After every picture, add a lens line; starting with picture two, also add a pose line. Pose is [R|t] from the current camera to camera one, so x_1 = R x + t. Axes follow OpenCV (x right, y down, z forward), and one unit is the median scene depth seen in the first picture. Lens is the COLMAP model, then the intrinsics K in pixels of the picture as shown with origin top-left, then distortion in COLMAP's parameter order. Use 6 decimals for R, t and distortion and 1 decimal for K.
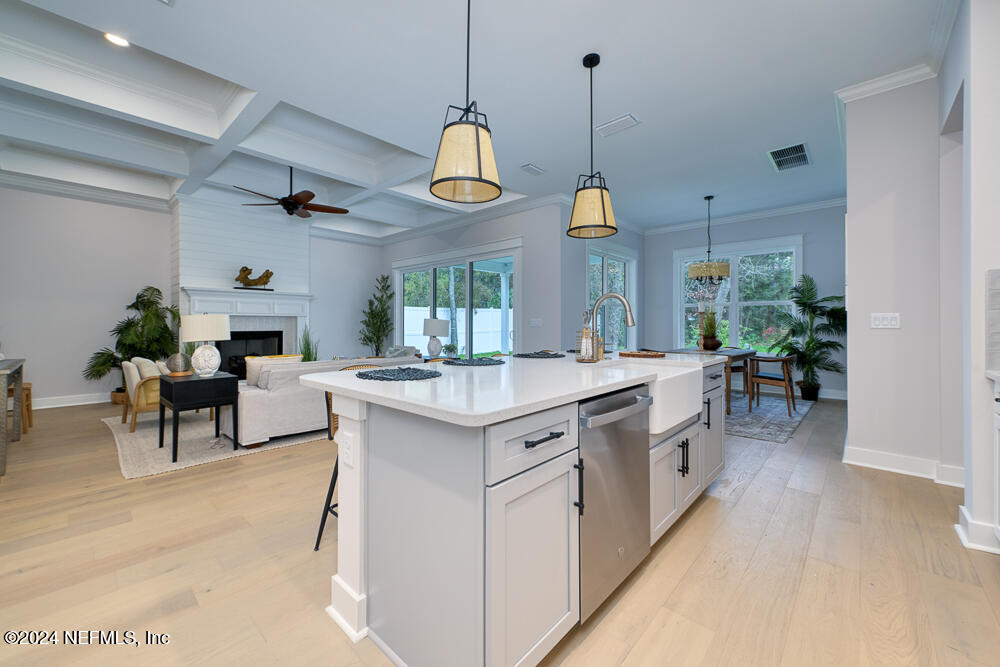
lens RADIAL K [[399.4, 0, 497.4], [0, 399.4, 322.9], [0, 0, 1]] dist [0.001930, 0.000172]
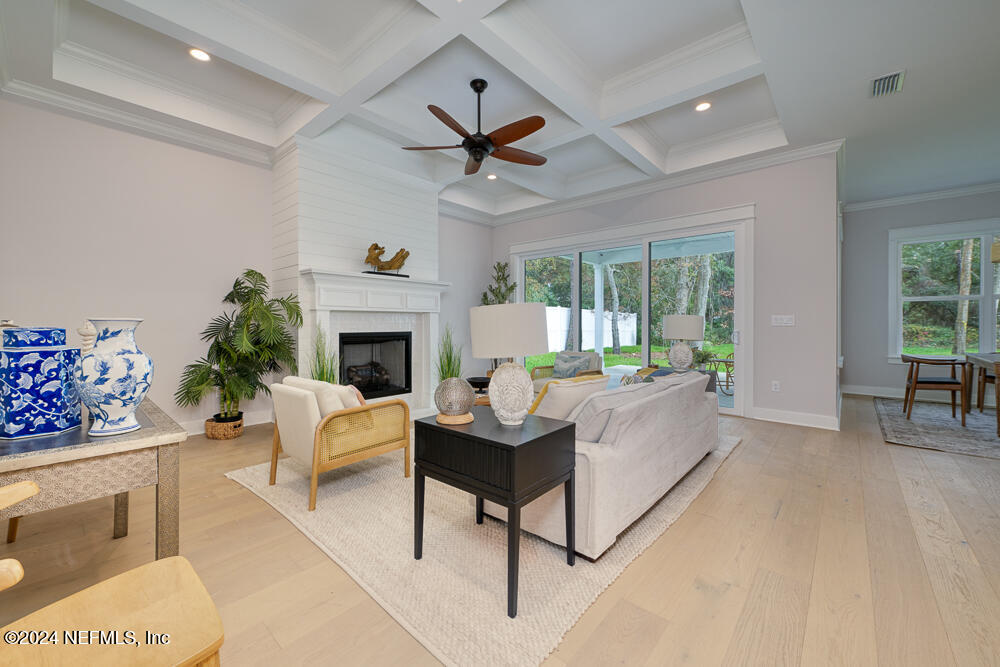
lens RADIAL K [[399.4, 0, 497.4], [0, 399.4, 322.9], [0, 0, 1]] dist [0.001930, 0.000172]
pose [[0.999770, 0.000137, 0.021424, -0.416505], [-0.000193, 0.999997, 0.002608, 0.001274], [-0.021423, -0.002612, 0.999767, 0.264061]]
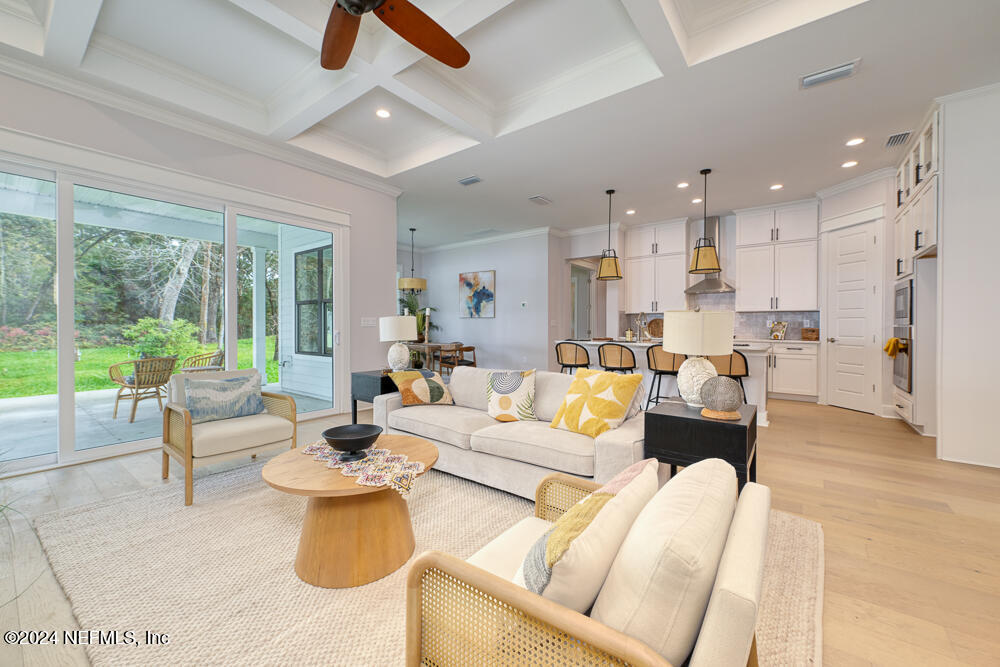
lens RADIAL K [[394.7, 0, 493.0], [0, 394.7, 328.4], [0, 0, 1]] dist [0.003154, 0.000056]
pose [[-0.077115, -0.009068, 0.996981, -0.732810], [-0.006472, 0.999942, 0.008595, 0.003217], [-0.997001, -0.005790, -0.077169, 0.757051]]
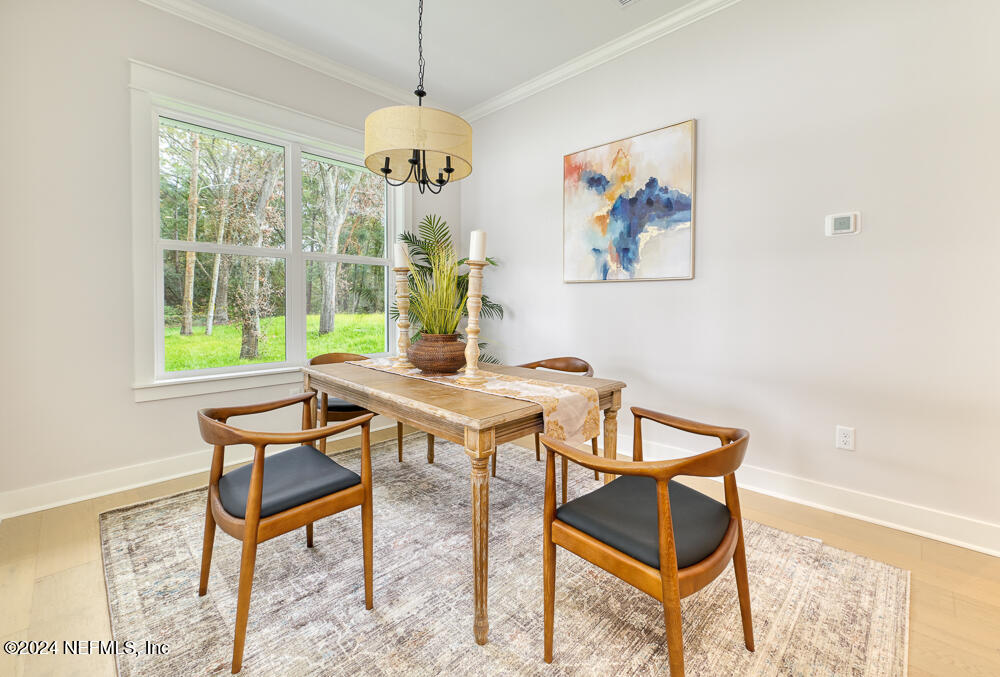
lens RADIAL K [[429.1, 0, 499.5], [0, 429.1, 306.0], [0, 0, 1]] dist [-0.000295, 0.000003]
pose [[0.029591, -0.016622, 0.999424, 0.150692], [0.002546, 0.999860, 0.016554, -0.000549], [-0.999559, 0.002055, 0.029630, 0.834383]]
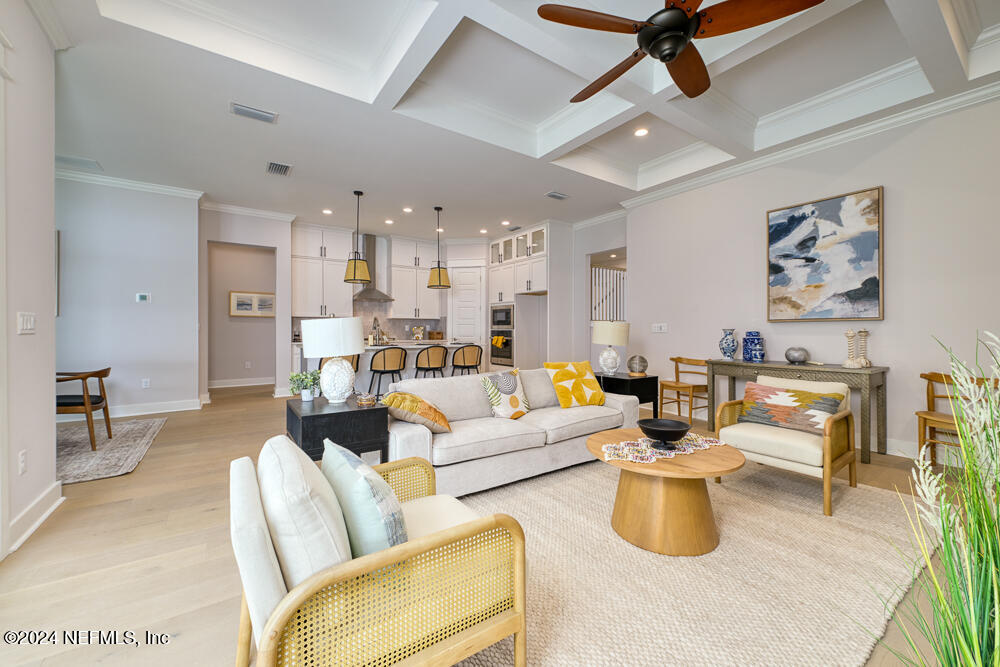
lens RADIAL K [[395.1, 0, 497.2], [0, 395.1, 332.8], [0, 0, 1]] dist [0.002649, 0.000205]
pose [[-0.976278, -0.003769, 0.216486, -0.366190], [-0.002941, 0.999987, 0.004144, 0.004710], [-0.216499, 0.003409, -0.976277, 1.194936]]
